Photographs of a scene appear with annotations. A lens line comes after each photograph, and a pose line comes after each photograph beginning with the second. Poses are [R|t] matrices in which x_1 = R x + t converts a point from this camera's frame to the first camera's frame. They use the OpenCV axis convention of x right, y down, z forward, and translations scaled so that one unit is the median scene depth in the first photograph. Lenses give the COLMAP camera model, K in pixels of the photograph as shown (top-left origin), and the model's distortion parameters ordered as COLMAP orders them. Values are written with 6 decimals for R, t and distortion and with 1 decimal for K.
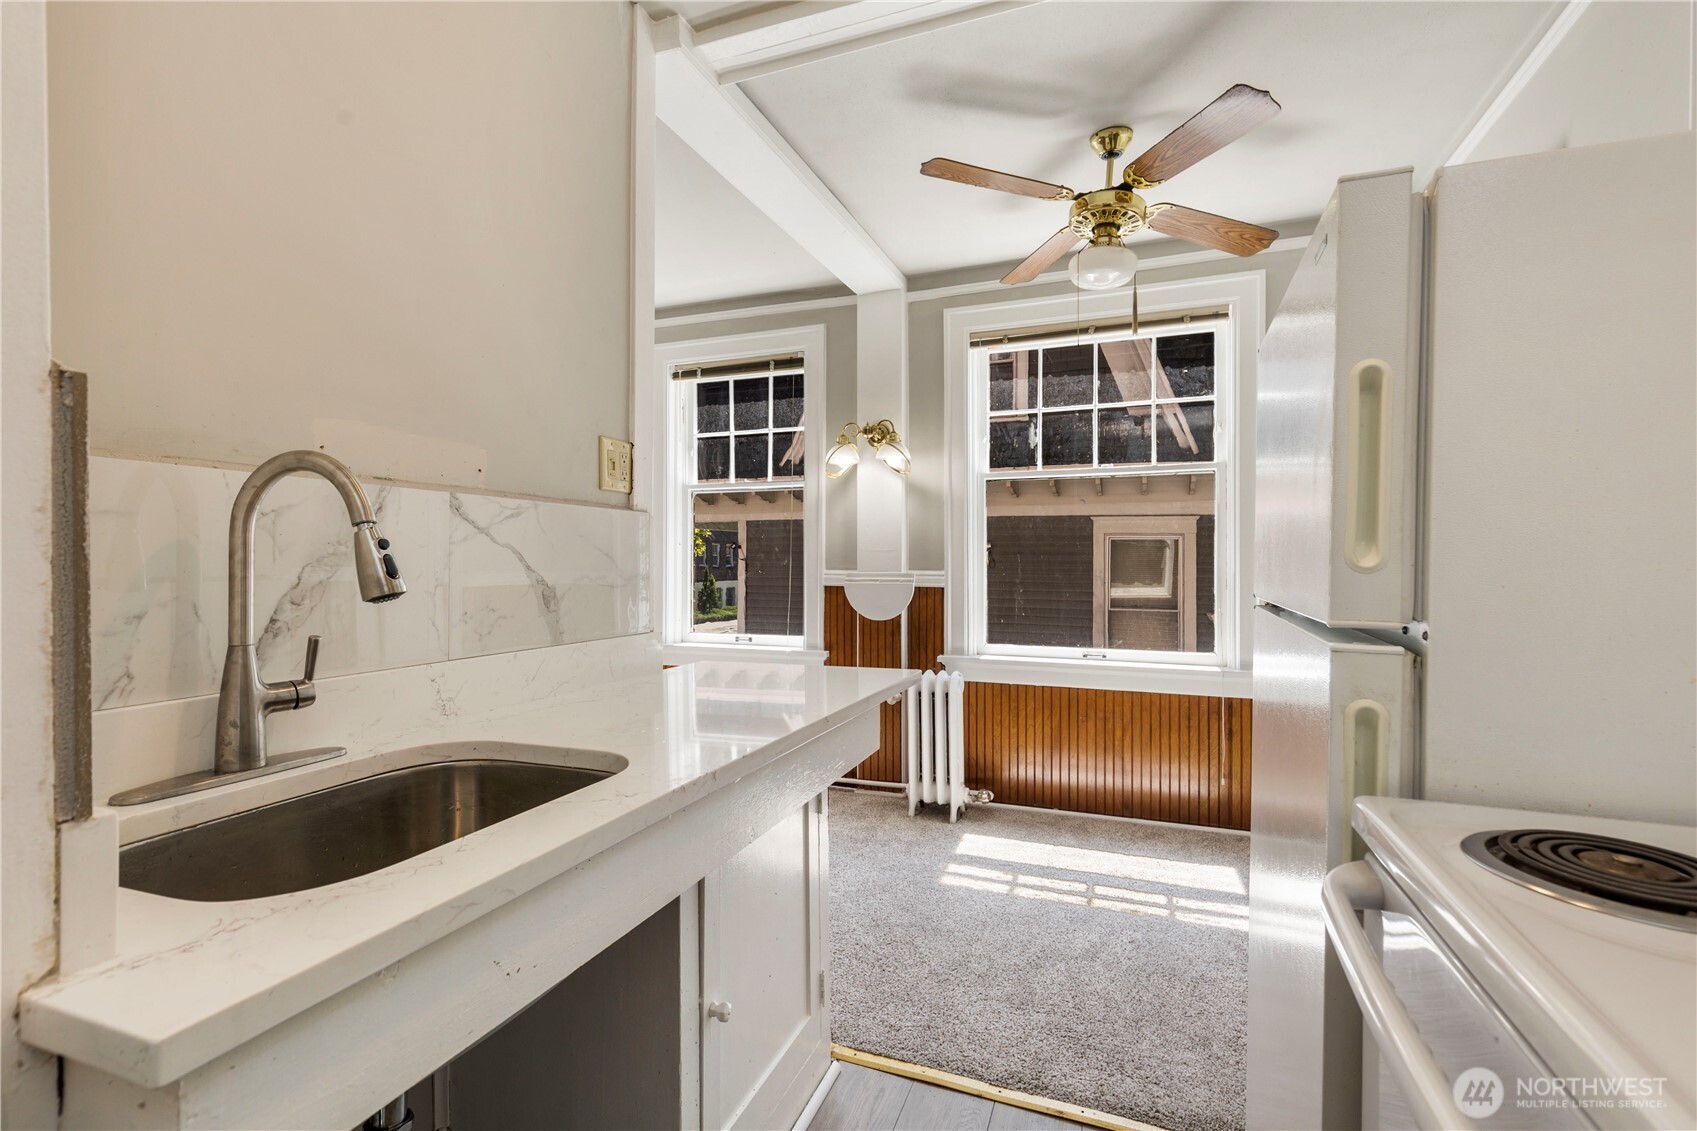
lens RADIAL K [[774.4, 0, 844.0], [0, 774.4, 564.9], [0, 0, 1]] dist [0.003880, 0.000130]
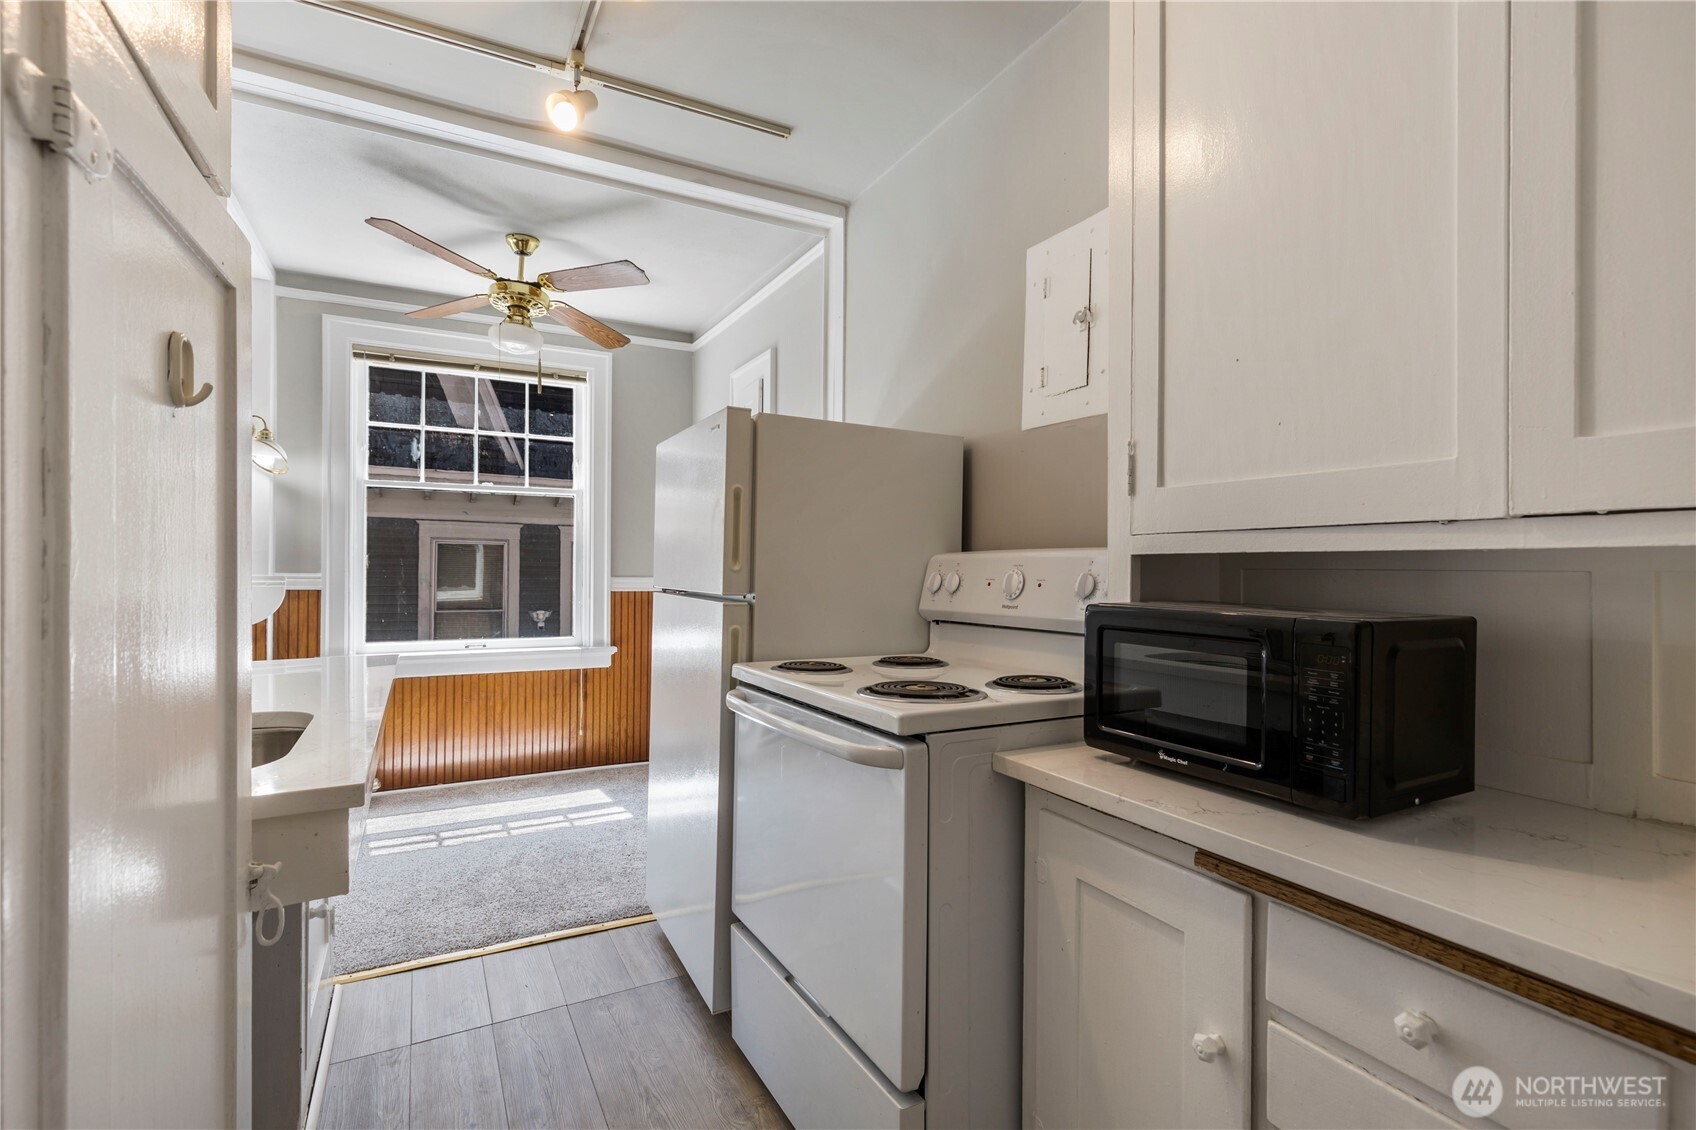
lens RADIAL K [[782.7, 0, 840.3], [0, 782.7, 550.9], [0, 0, 1]] dist [0.002192, 0.000009]
pose [[0.653265, 0.020733, 0.756845, -0.226263], [-0.004282, 0.999710, -0.023691, -0.000464], [-0.757117, 0.012236, 0.653165, -0.199603]]
